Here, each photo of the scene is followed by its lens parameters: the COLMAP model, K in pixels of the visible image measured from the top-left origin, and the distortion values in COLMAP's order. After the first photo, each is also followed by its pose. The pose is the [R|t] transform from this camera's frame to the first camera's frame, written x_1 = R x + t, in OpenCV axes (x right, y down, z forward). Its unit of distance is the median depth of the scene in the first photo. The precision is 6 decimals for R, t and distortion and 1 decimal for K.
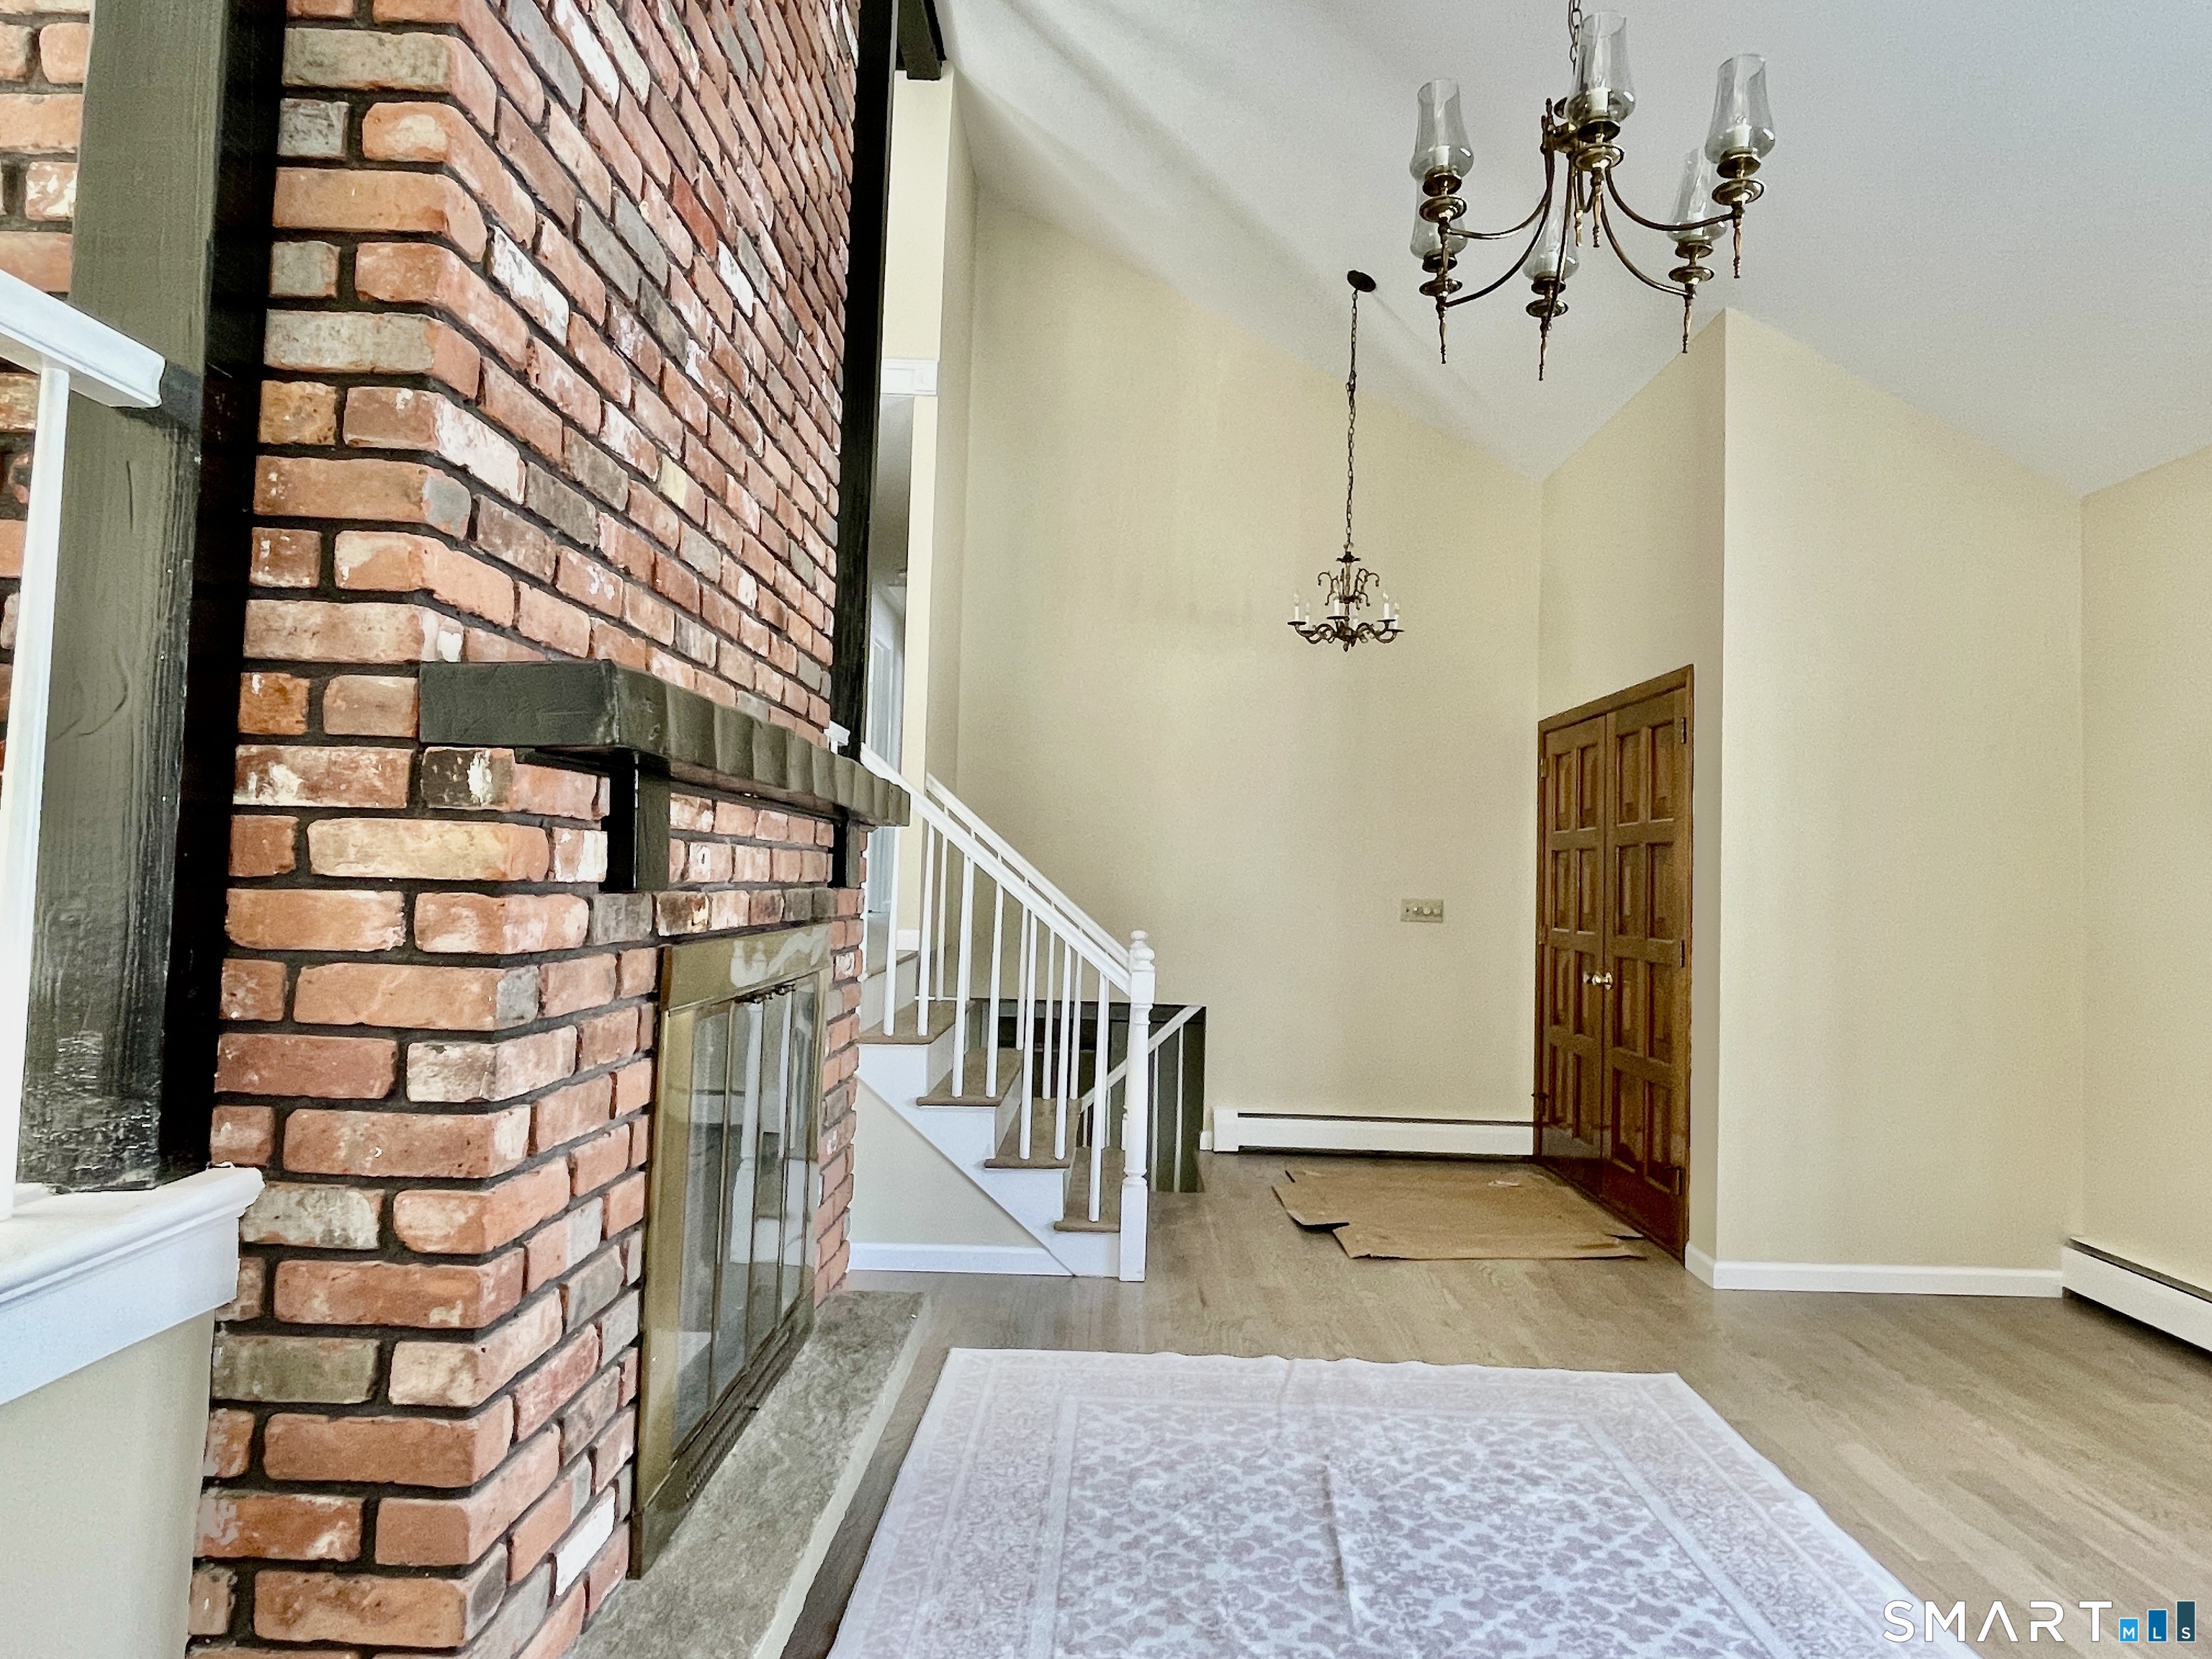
lens RADIAL K [[1348.0, 0, 1104.3], [0, 1348.0, 809.8], [0, 0, 1]] dist [0.001054, -0.008412]
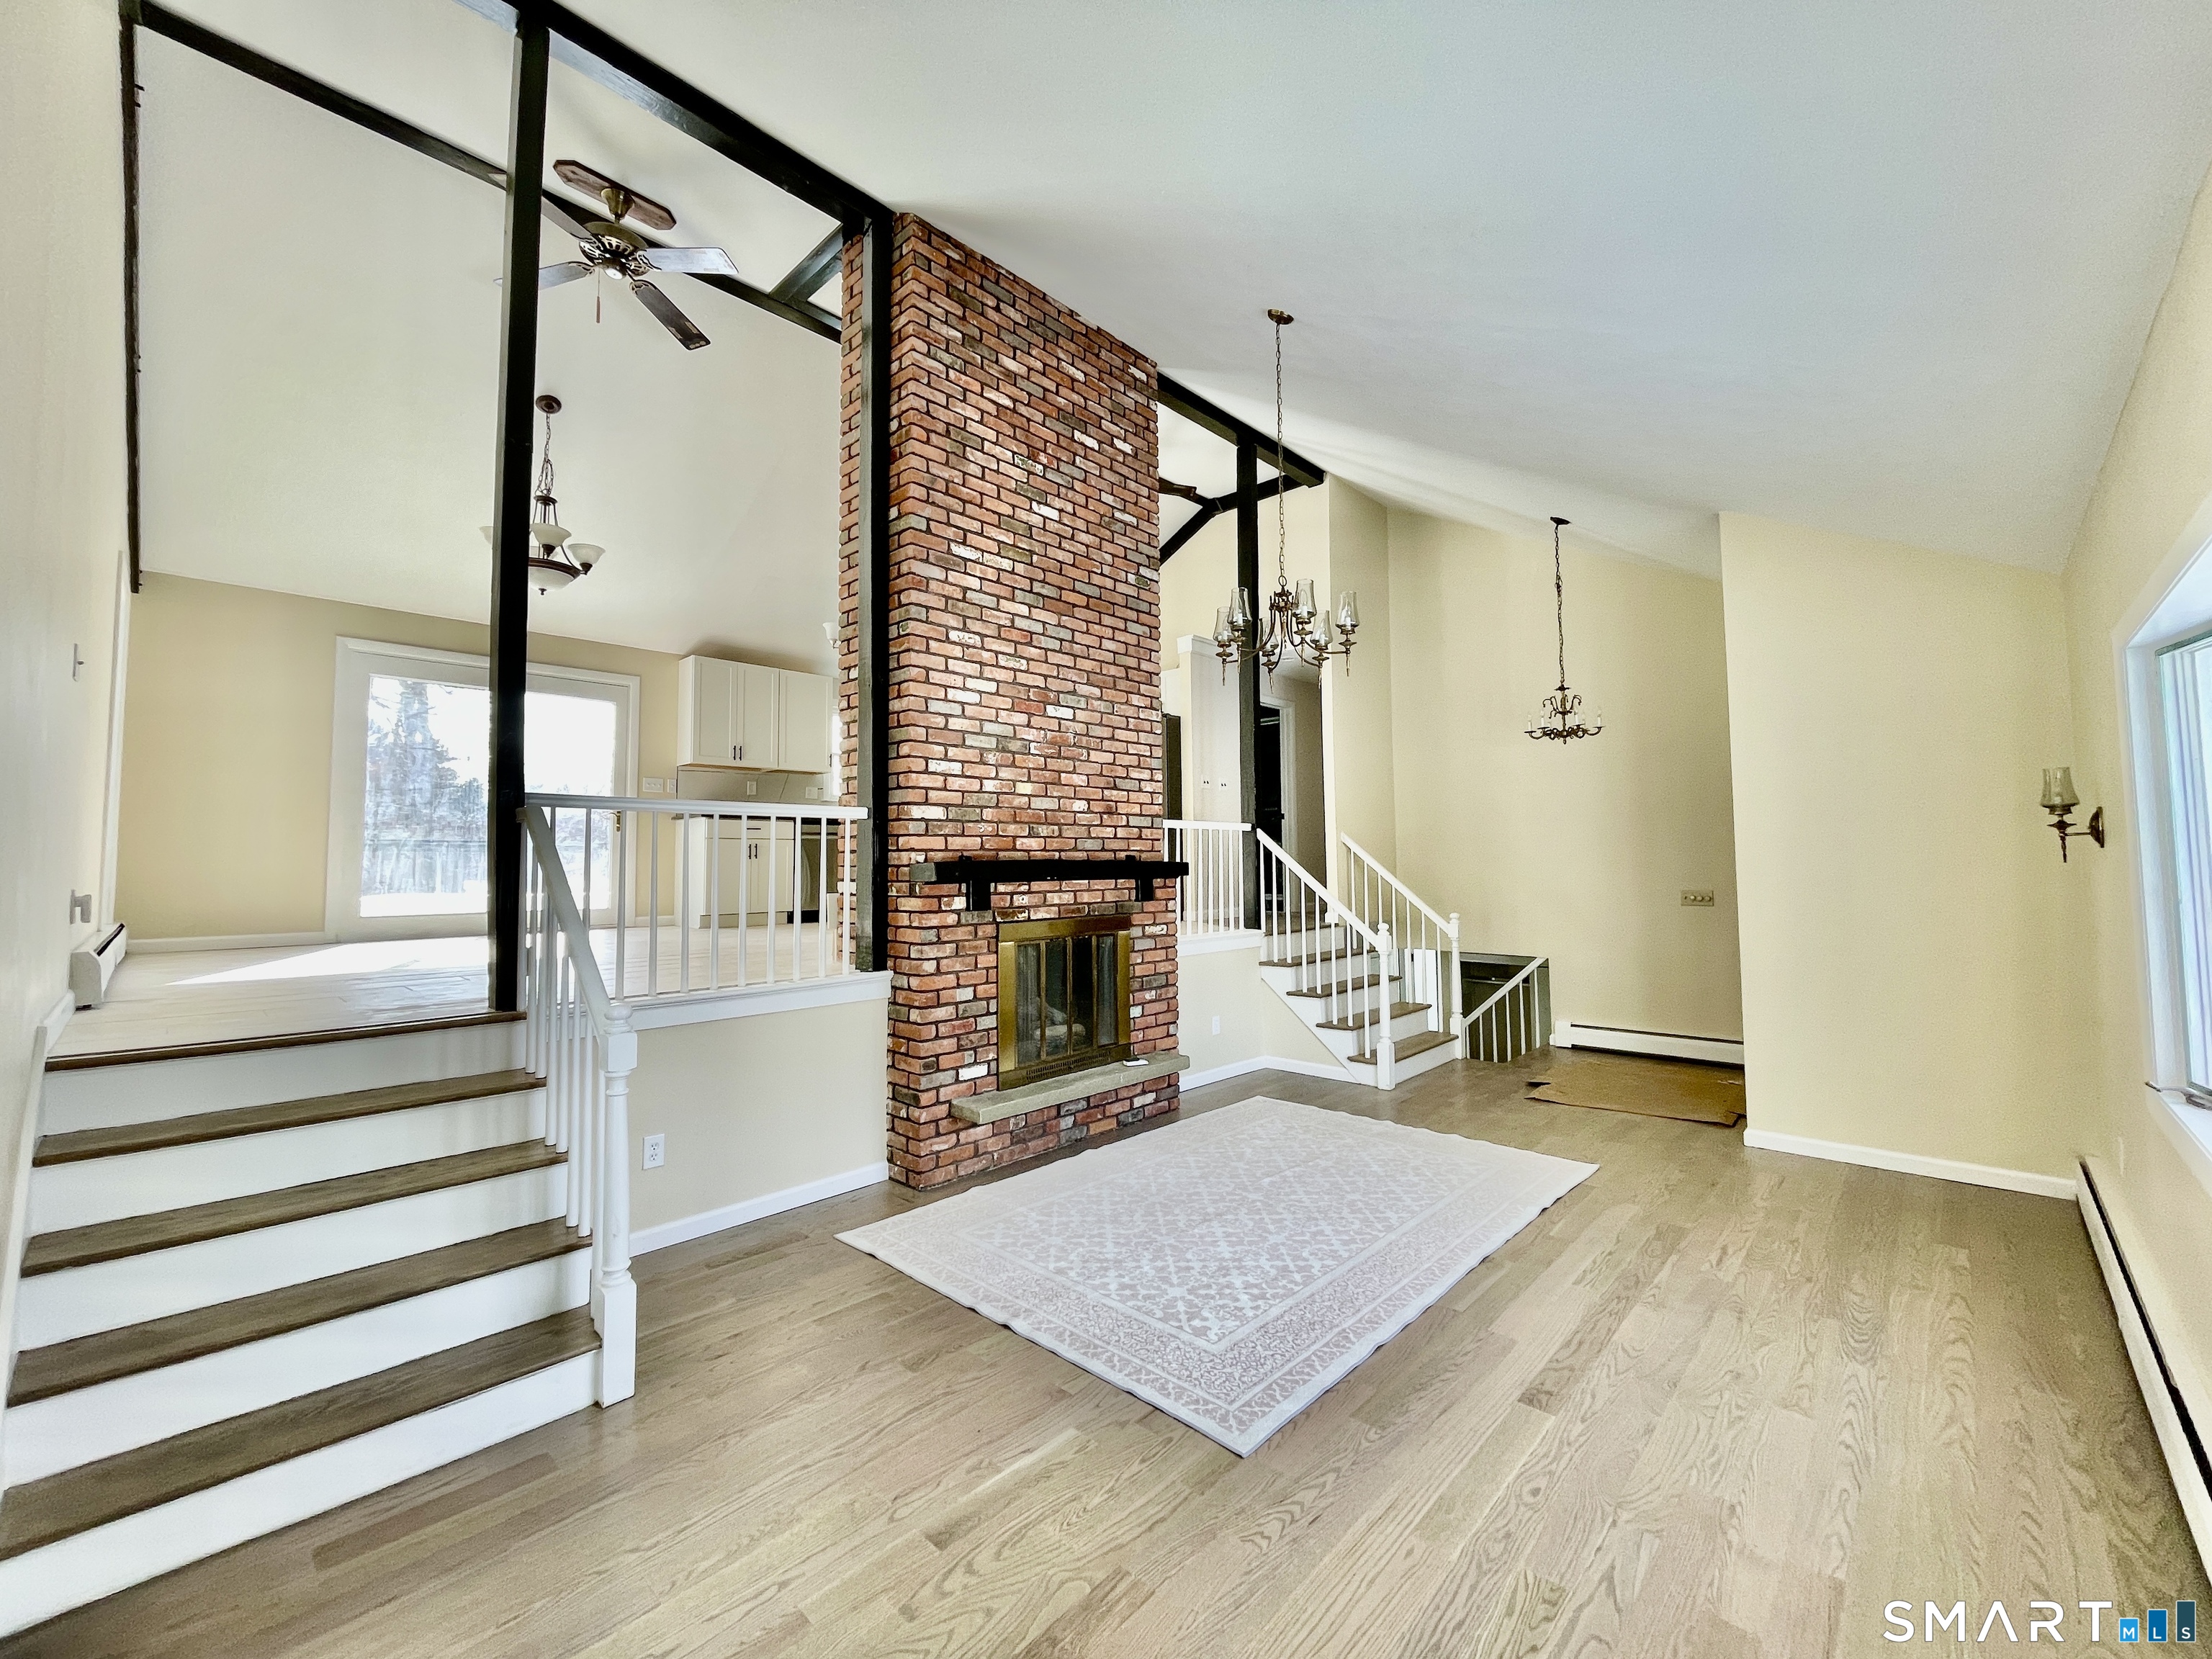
lens RADIAL K [[895.5, 0, 1103.8], [0, 895.5, 811.9], [0, 0, 1]] dist [-0.007748, 0.002794]
pose [[0.733827, -0.074610, -0.675227, 1.036846], [0.066190, 0.997074, -0.038238, -0.062815], [0.676105, -0.016633, 0.736618, -0.410355]]
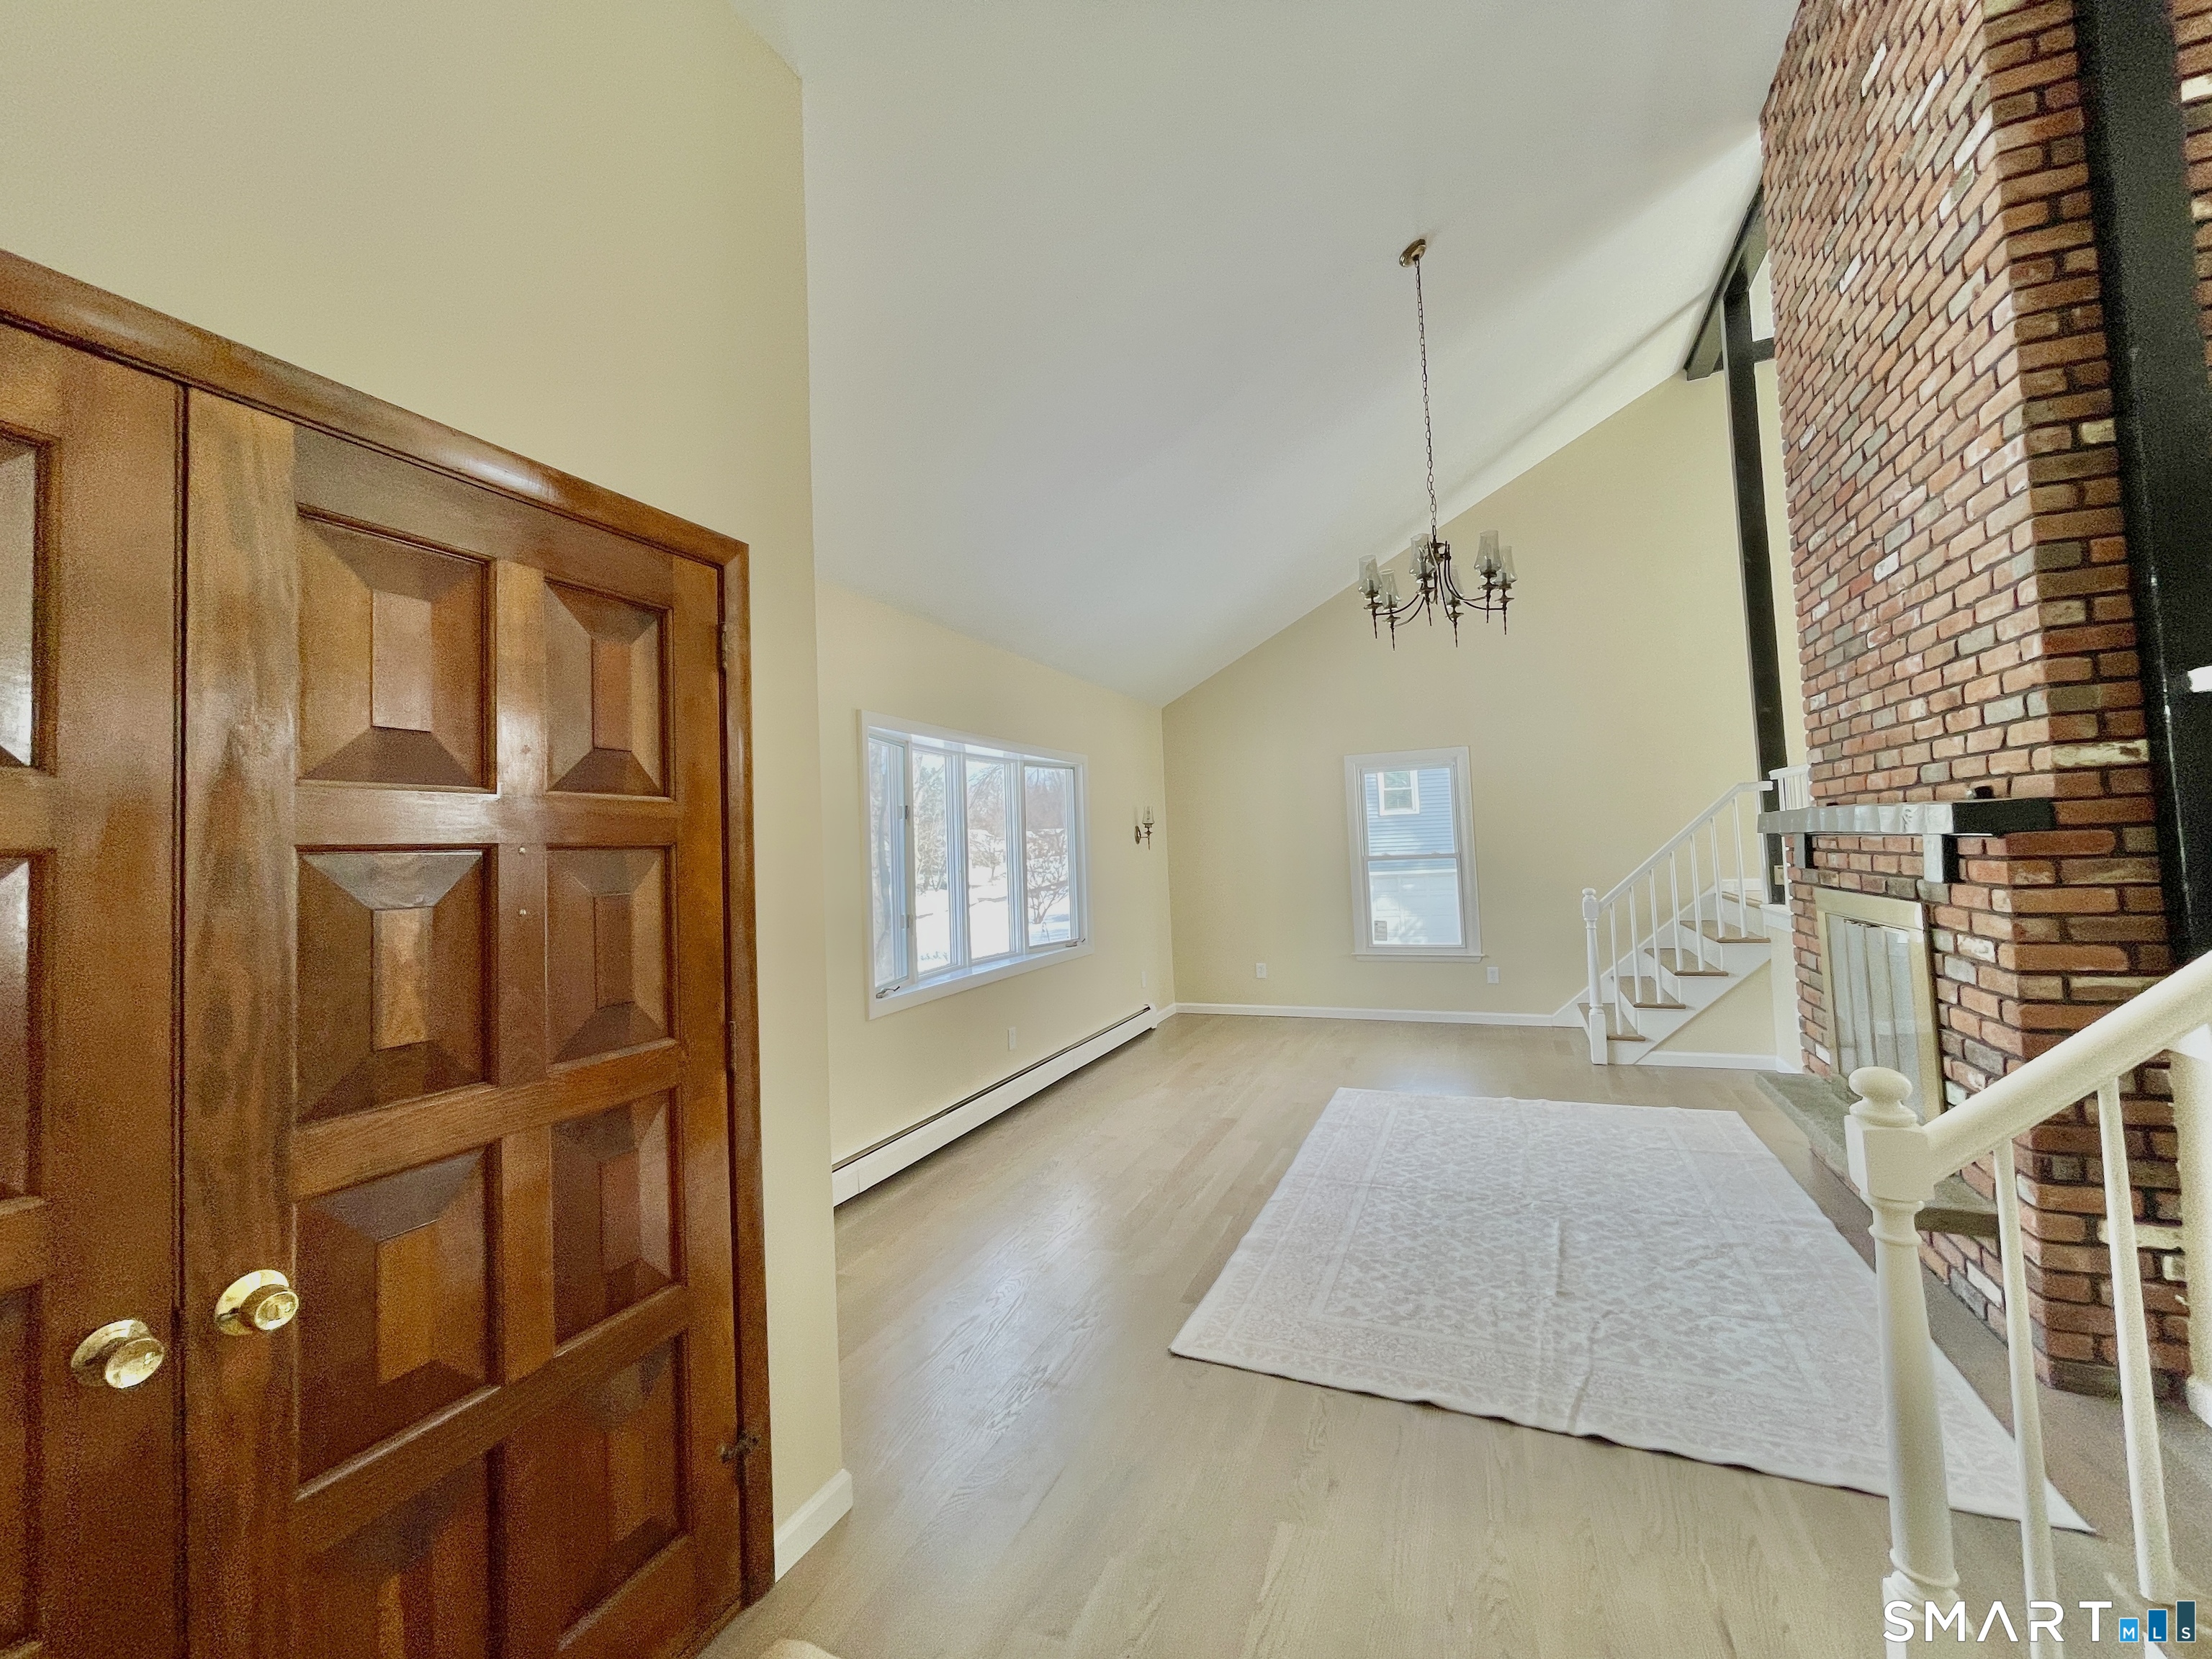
lens RADIAL K [[895.5, 0, 1096.1], [0, 895.5, 816.1], [0, 0, 1]] dist [-0.007748, 0.002794]
pose [[-0.919832, 0.026051, 0.391446, 0.251220], [-0.004556, 0.997016, -0.077056, 0.067410], [-0.392286, -0.072662, -0.916969, 2.278161]]
